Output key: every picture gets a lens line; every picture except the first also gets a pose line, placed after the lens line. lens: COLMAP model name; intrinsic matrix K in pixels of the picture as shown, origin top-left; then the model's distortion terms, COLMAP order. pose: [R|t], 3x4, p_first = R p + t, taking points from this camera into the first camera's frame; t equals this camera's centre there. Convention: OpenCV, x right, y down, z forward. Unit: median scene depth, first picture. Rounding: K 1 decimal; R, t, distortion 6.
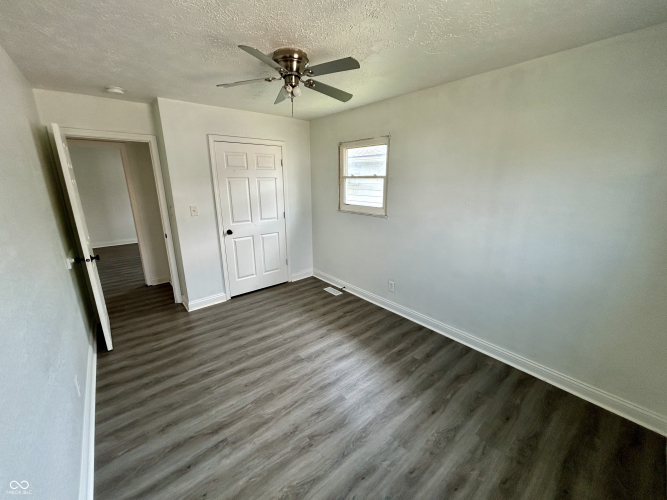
lens RADIAL K [[269.7, 0, 333.1], [0, 269.7, 248.3], [0, 0, 1]] dist [-0.002940, 0.004096]
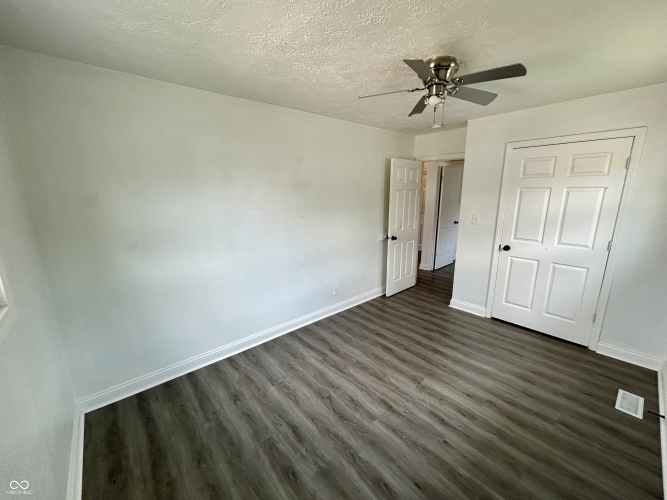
lens RADIAL K [[269.7, 0, 333.1], [0, 269.7, 248.3], [0, 0, 1]] dist [-0.002940, 0.004096]
pose [[0.022082, 0.218994, -0.975476, 0.566507], [-0.244357, 0.947303, 0.207137, -0.122721], [0.969434, 0.233790, 0.074431, 0.440971]]
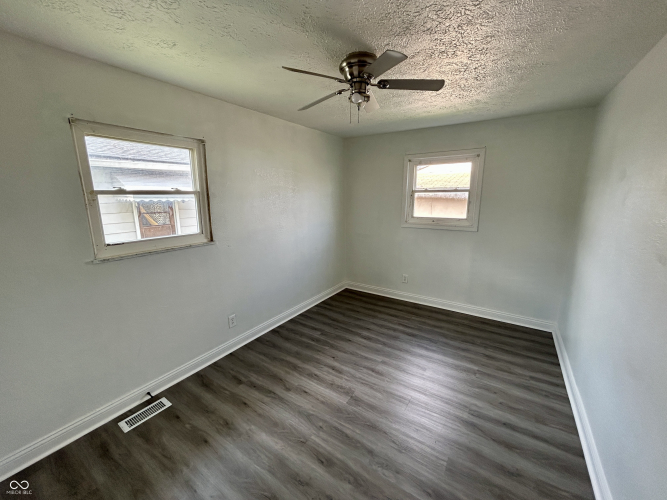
lens RADIAL K [[269.7, 0, 333.1], [0, 269.7, 248.3], [0, 0, 1]] dist [-0.002940, 0.004096]
pose [[-0.285566, -0.189155, 0.939507, -0.683361], [0.244775, 0.933418, 0.262329, -0.235778], [-0.926573, 0.304880, -0.220252, 0.908817]]
